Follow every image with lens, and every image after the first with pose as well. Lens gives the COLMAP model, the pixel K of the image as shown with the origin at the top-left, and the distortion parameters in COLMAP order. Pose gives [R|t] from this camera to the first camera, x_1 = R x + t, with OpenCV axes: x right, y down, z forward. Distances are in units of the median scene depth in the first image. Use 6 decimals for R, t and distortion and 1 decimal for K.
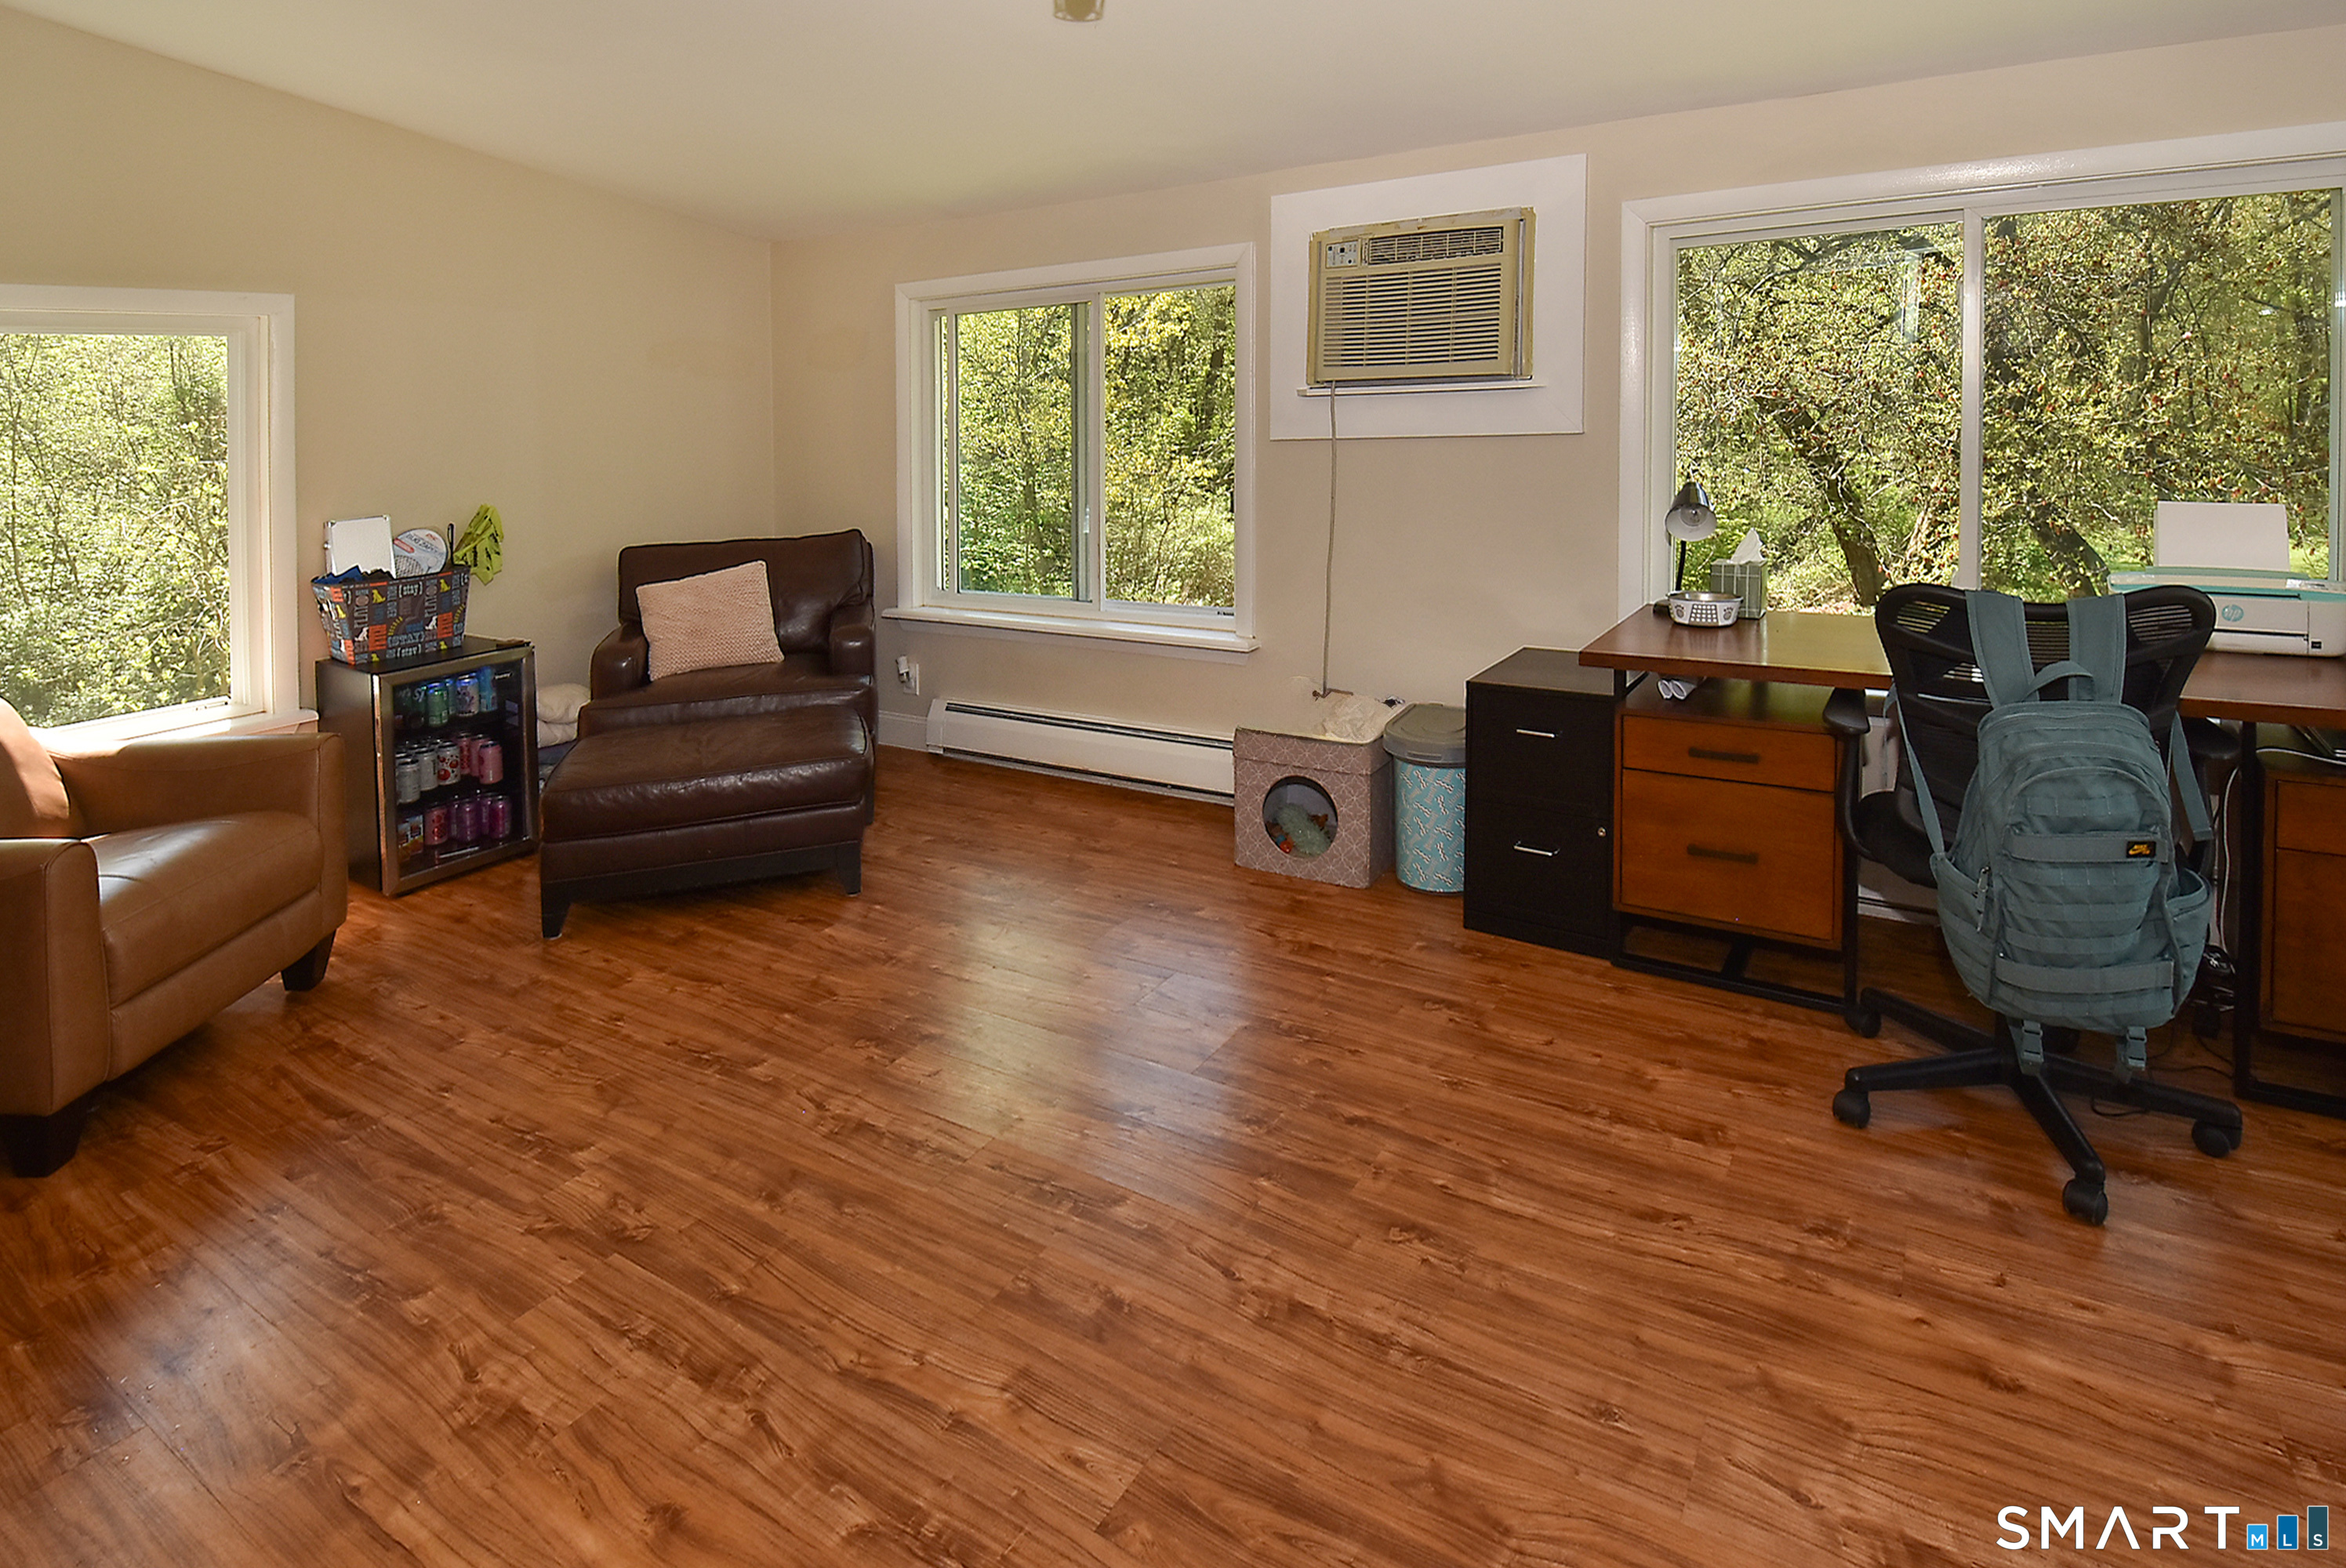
lens RADIAL K [[1265.5, 0, 1106.0], [0, 1265.5, 872.0], [0, 0, 1]] dist [0.016637, -0.020749]
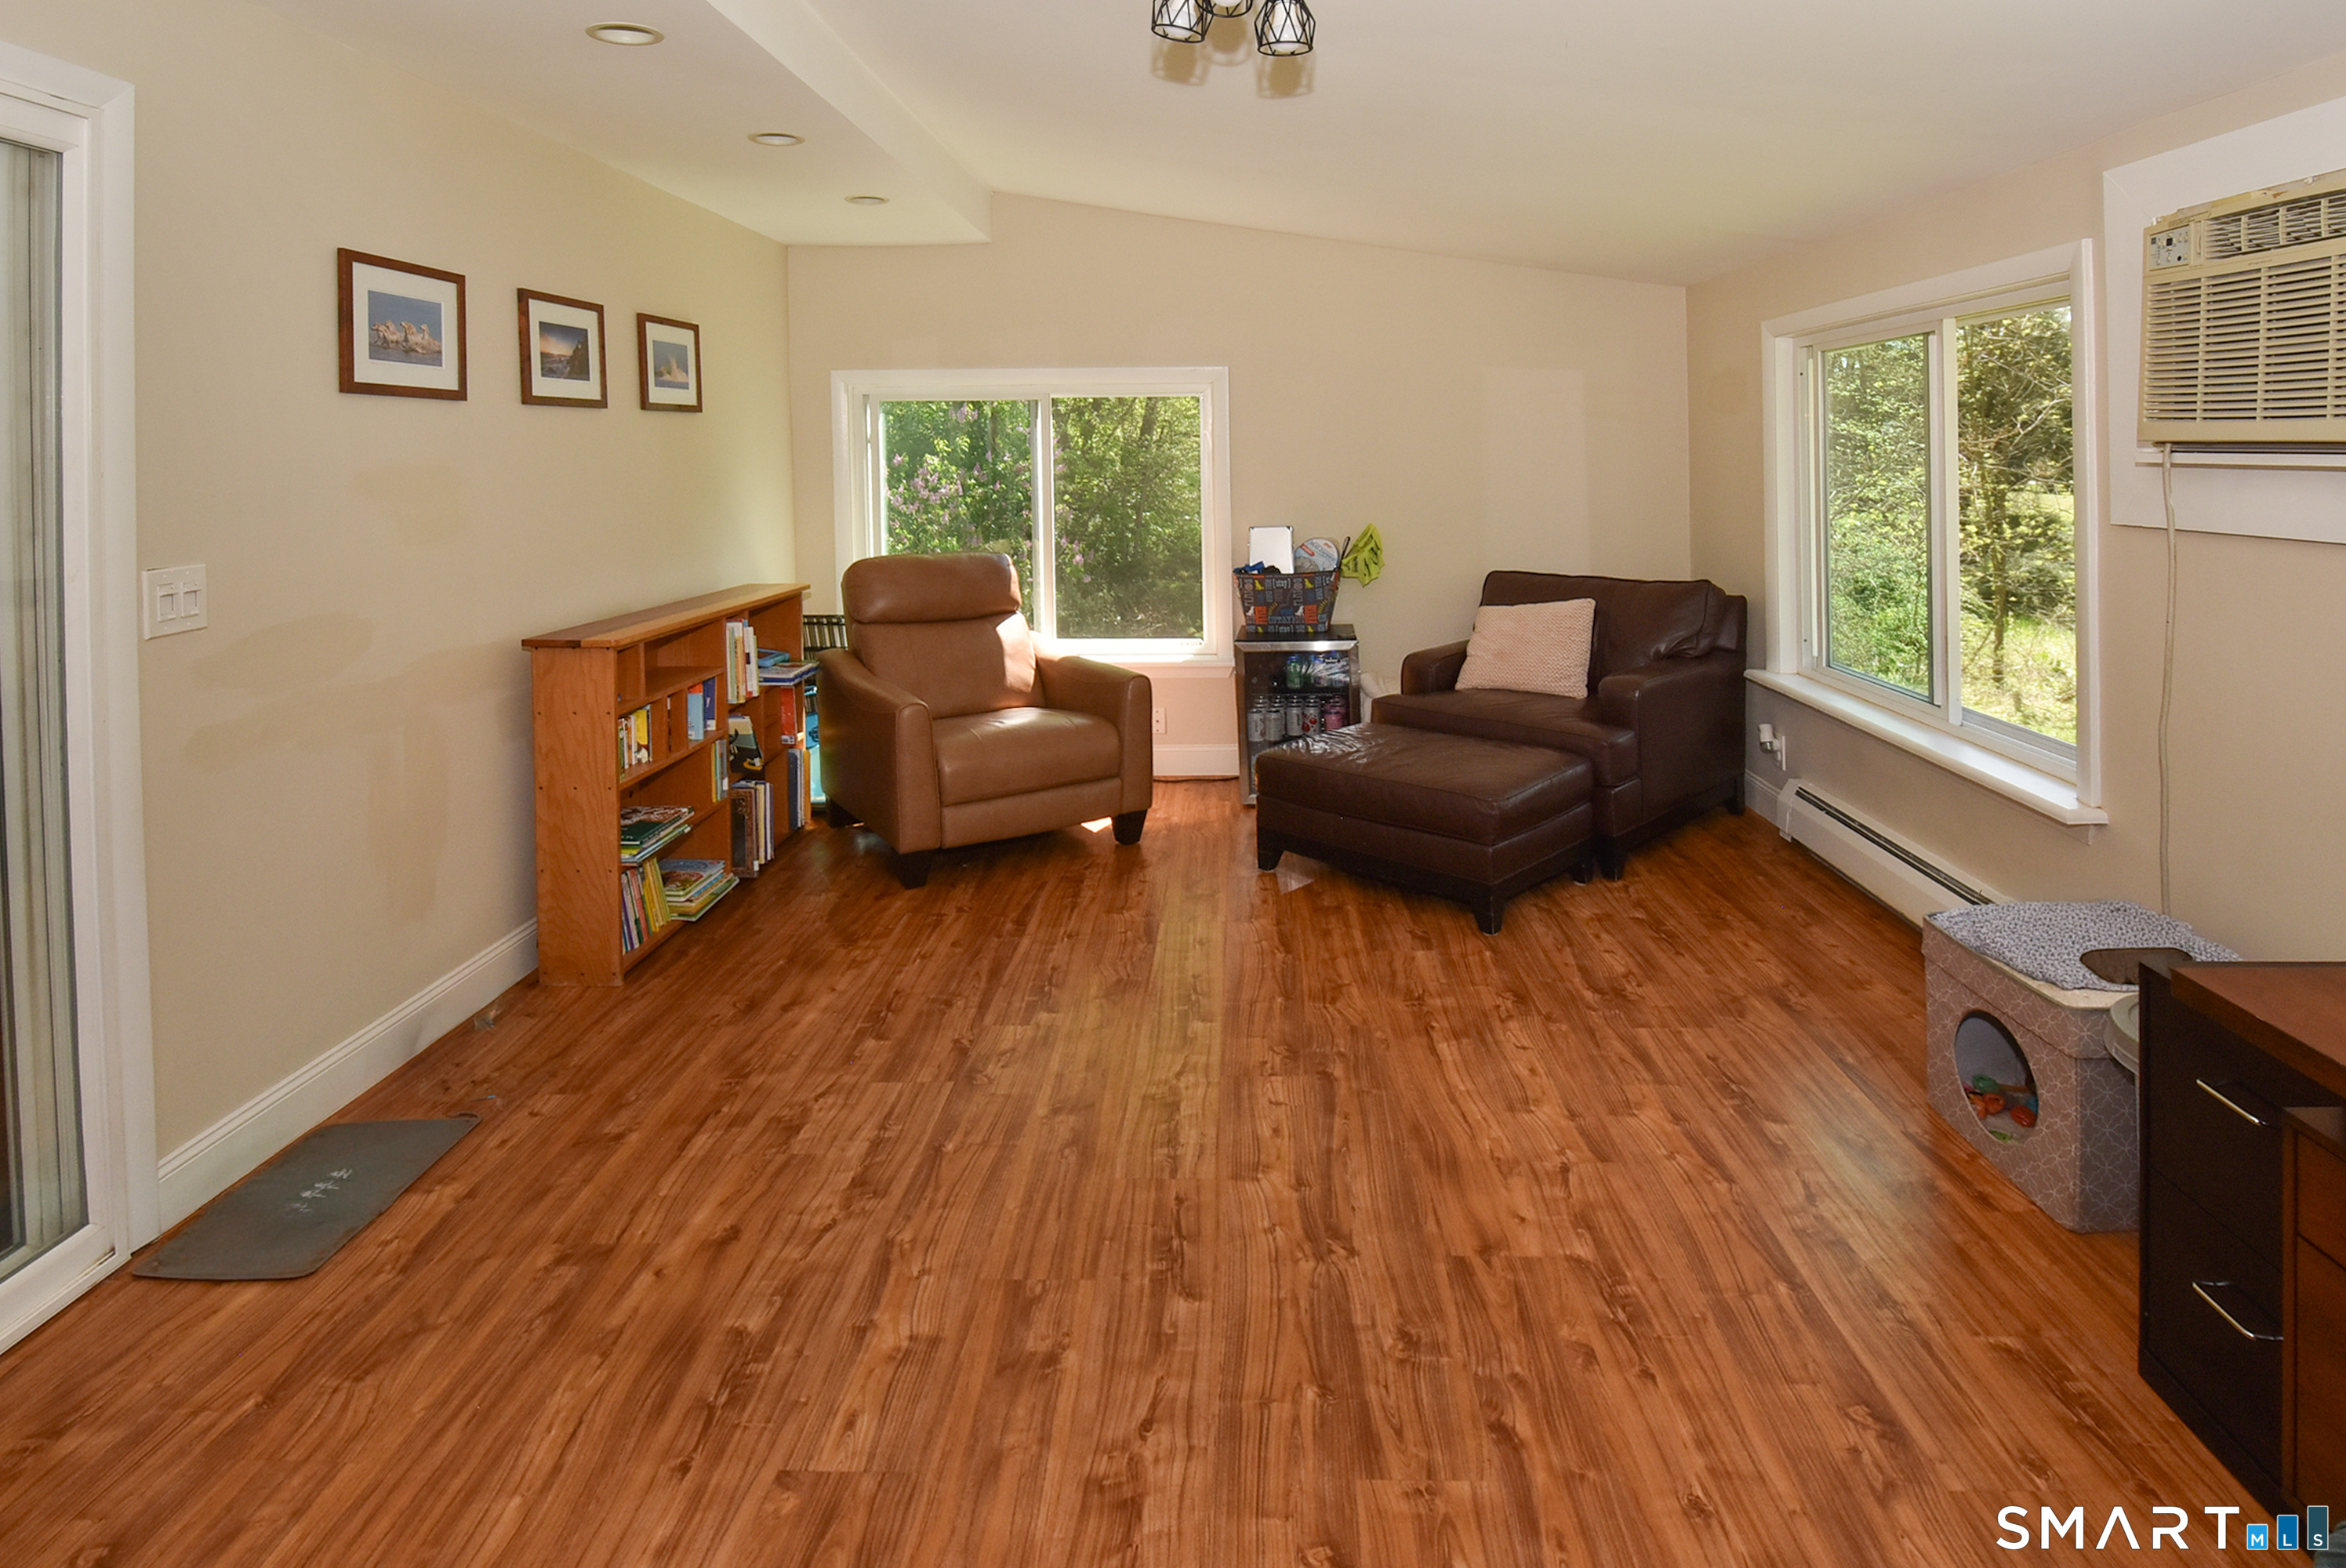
lens RADIAL K [[1140.9, 0, 1173.0], [0, 1140.9, 784.0], [0, 0, 1]] dist [0.012305, -0.013555]
pose [[0.502106, 0.268345, -0.822120, 0.612154], [-0.304746, 0.944563, 0.122188, -0.205130], [0.809333, 0.189187, 0.556048, 0.449284]]
